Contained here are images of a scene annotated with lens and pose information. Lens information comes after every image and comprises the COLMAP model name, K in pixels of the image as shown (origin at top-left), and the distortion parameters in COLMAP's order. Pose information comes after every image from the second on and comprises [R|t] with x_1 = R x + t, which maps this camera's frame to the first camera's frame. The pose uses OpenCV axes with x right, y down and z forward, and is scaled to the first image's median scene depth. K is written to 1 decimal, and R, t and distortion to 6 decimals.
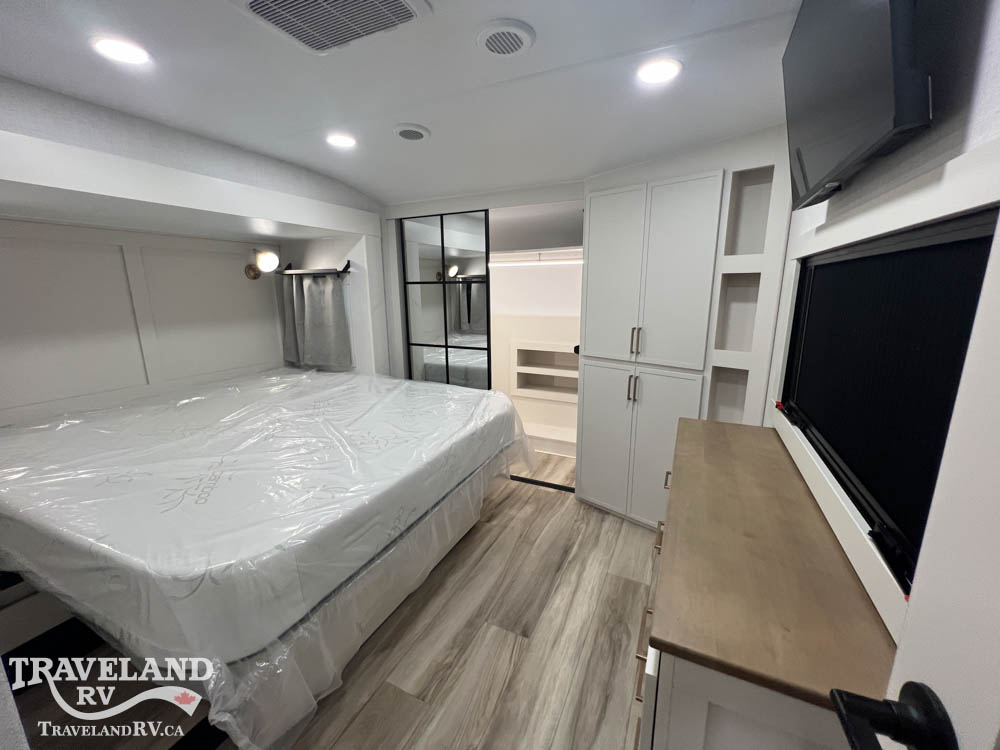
lens RADIAL K [[400.7, 0, 497.9], [0, 400.7, 372.8], [0, 0, 1]] dist [-0.003294, 0.000724]
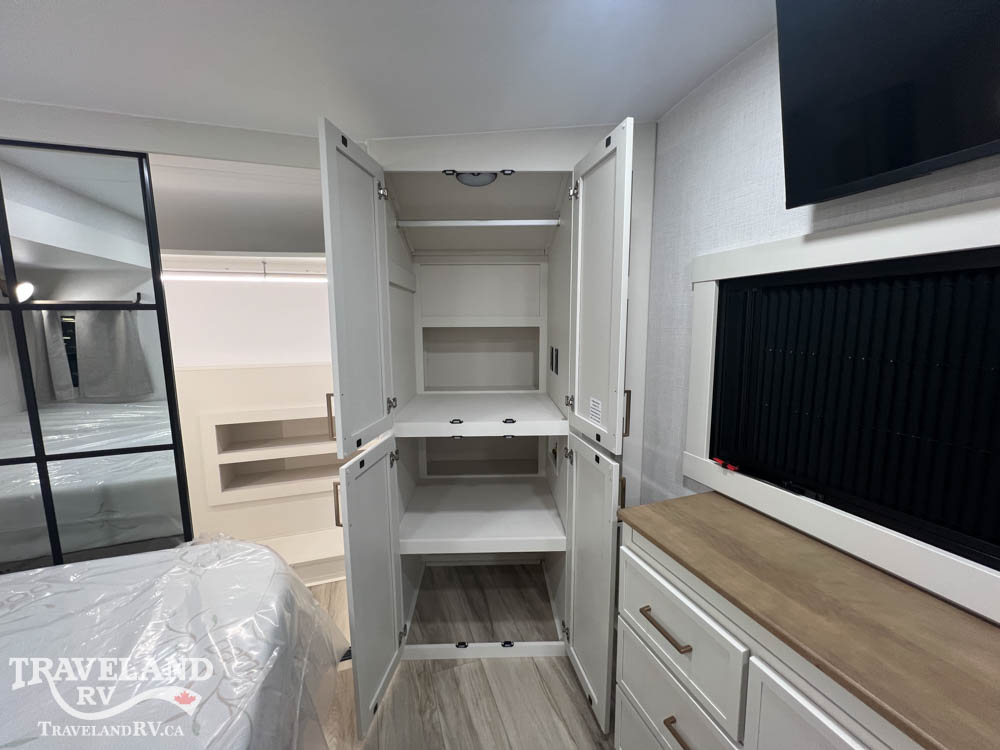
lens RADIAL K [[400.7, 0, 497.3], [0, 400.7, 372.9], [0, 0, 1]] dist [-0.002939, -0.000025]
pose [[0.711534, -0.090660, 0.696779, -0.080858], [0.151354, 0.988138, -0.025990, -0.080134], [-0.686157, 0.123953, 0.716815, 0.409654]]
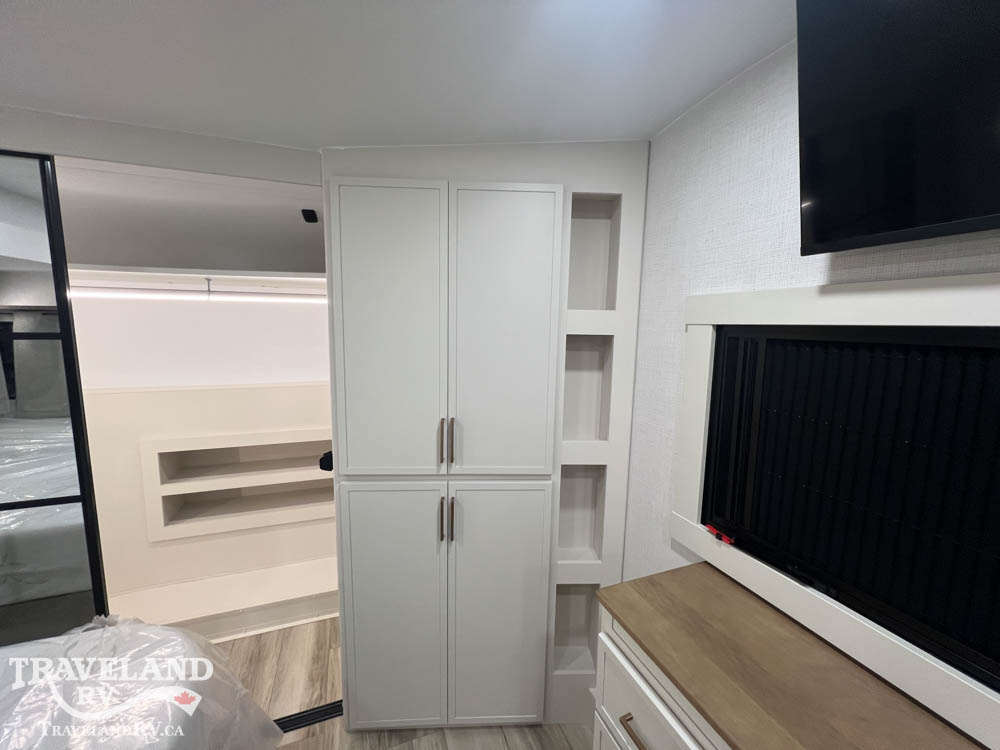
lens RADIAL K [[400.7, 0, 497.9], [0, 400.7, 372.8], [0, 0, 1]] dist [-0.003294, 0.000724]
pose [[0.690610, -0.073226, 0.719511, -0.018638], [0.131546, 0.990984, -0.025408, -0.127659], [-0.711164, 0.112195, 0.694016, 0.432456]]
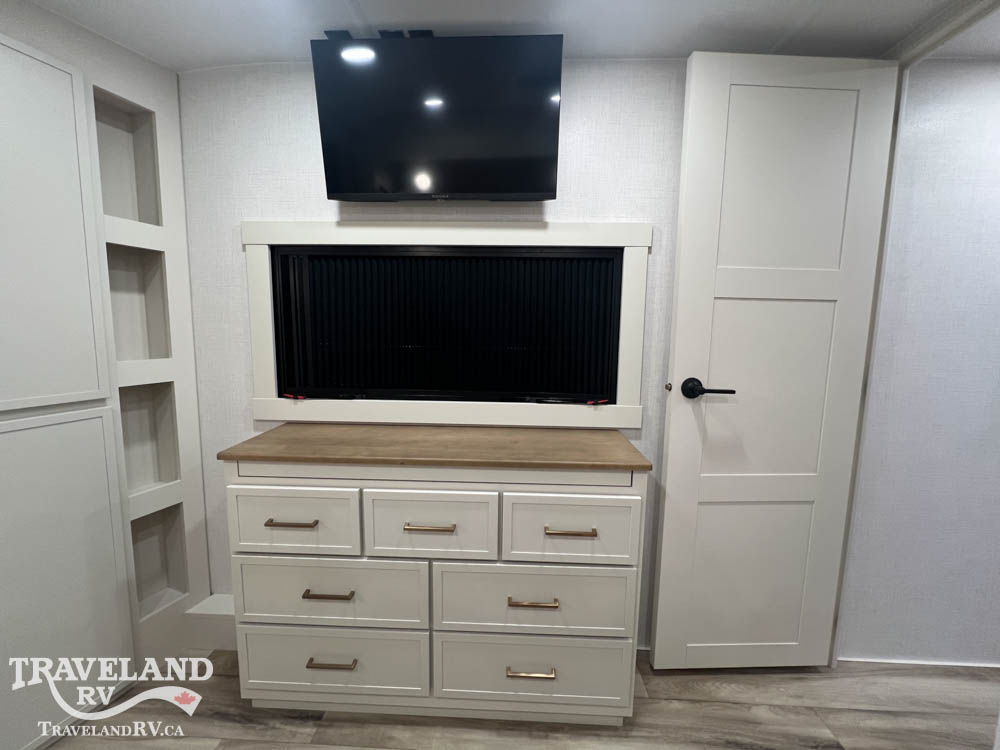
lens RADIAL K [[400.7, 0, 497.9], [0, 400.7, 372.8], [0, 0, 1]] dist [-0.003294, 0.000724]
pose [[-0.407994, -0.104204, 0.907018, -0.210494], [0.179833, 0.964830, 0.191738, -0.040032], [-0.895098, 0.241340, -0.374905, 0.515946]]
